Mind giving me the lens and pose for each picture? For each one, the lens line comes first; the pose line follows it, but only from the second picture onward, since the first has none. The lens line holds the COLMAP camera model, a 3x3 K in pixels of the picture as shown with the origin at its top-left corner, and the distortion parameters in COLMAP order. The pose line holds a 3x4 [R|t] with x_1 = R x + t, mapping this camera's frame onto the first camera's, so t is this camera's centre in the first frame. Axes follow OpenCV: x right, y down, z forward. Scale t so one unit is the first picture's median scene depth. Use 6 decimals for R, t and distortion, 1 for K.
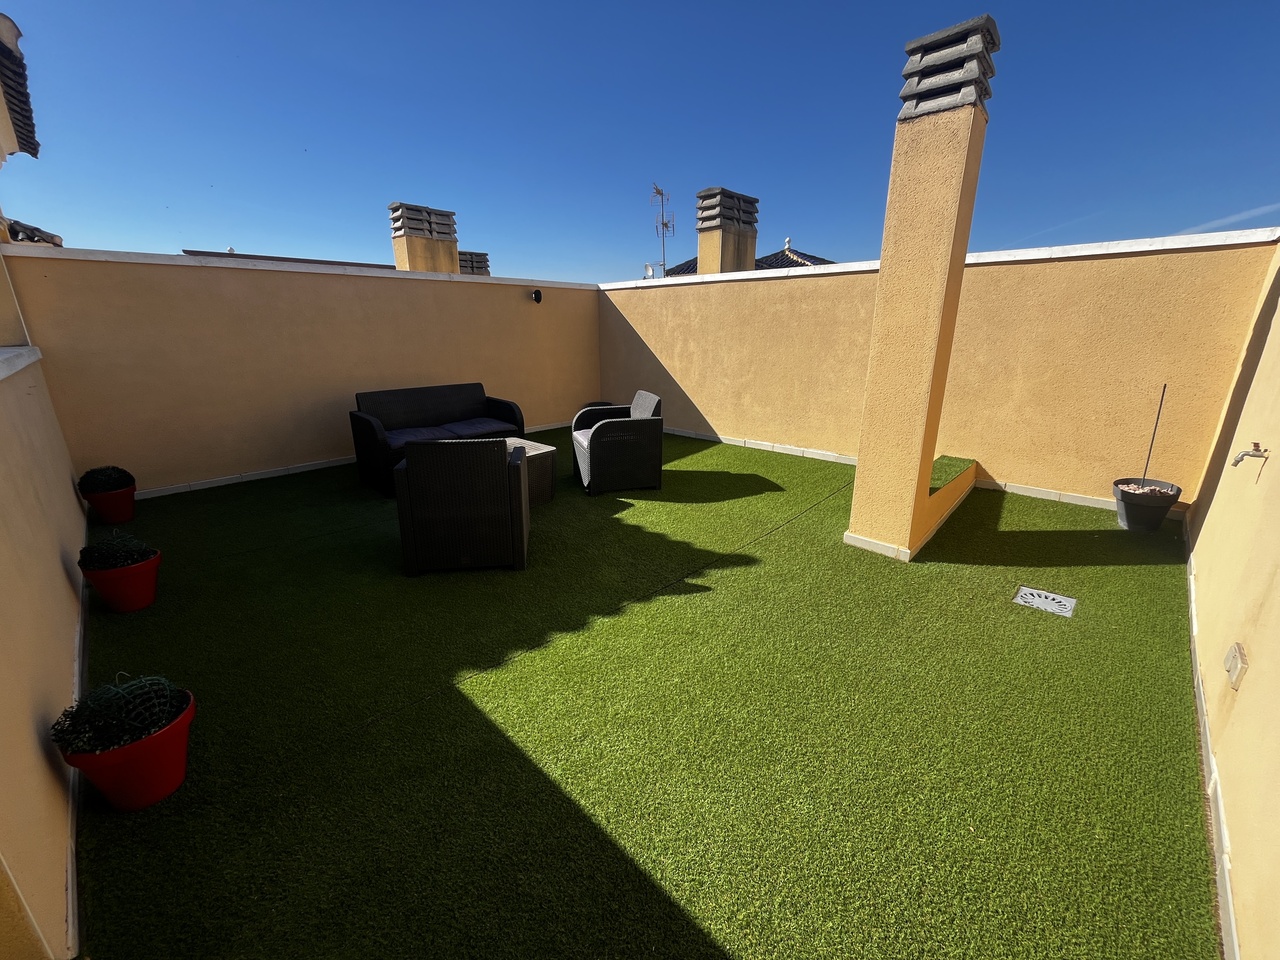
lens RADIAL K [[514.2, 0, 636.2], [0, 514.2, 480.3], [0, 0, 1]] dist [-0.003185, -0.000302]
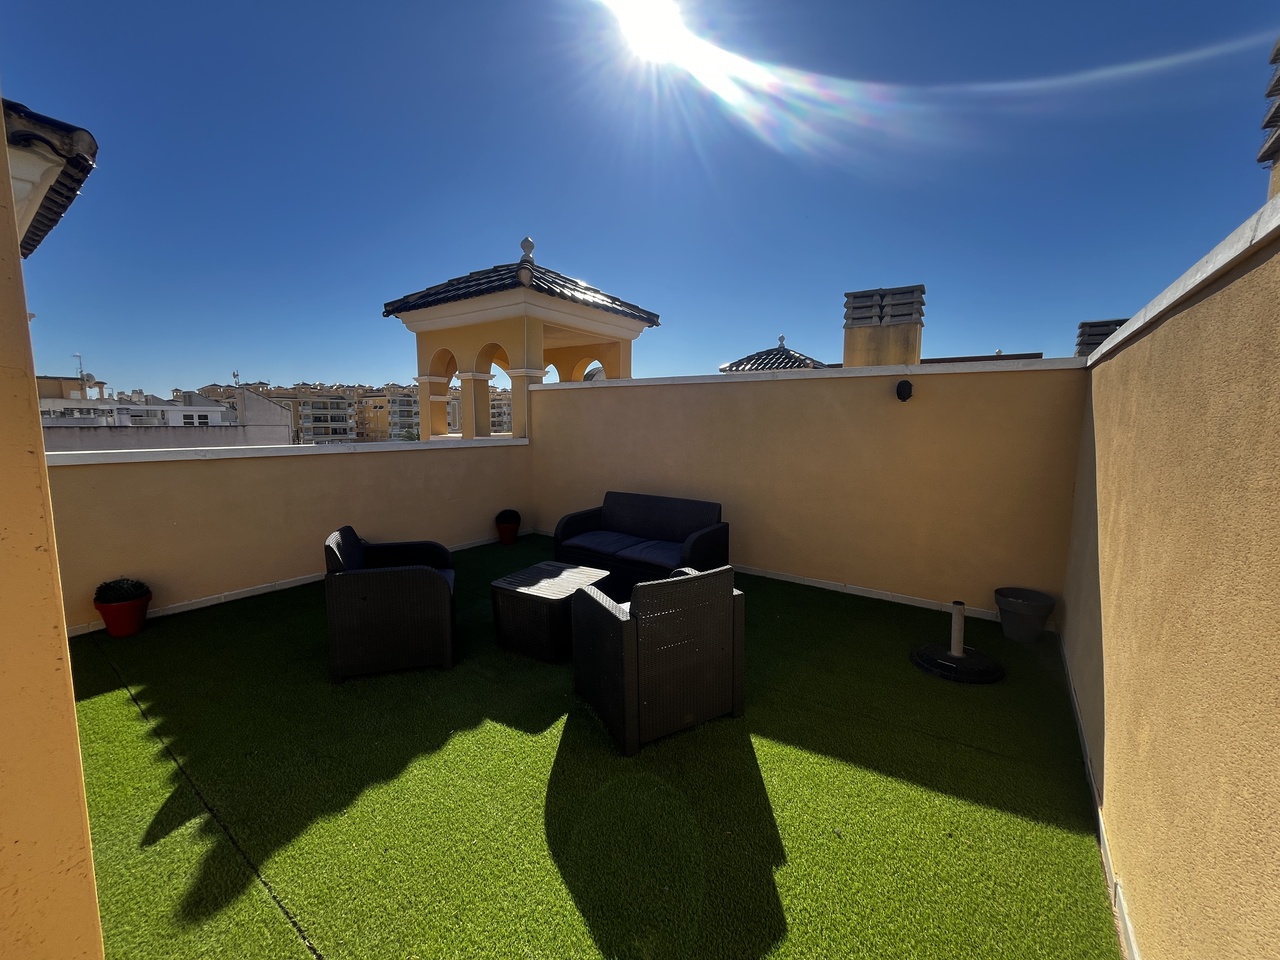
lens RADIAL K [[514.2, 0, 638.3], [0, 514.2, 479.3], [0, 0, 1]] dist [-0.003185, -0.000302]
pose [[0.159271, 0.115125, -0.980499, 0.562549], [-0.289170, 0.955057, 0.065165, -0.306061], [0.943935, 0.273152, 0.185403, 0.920652]]
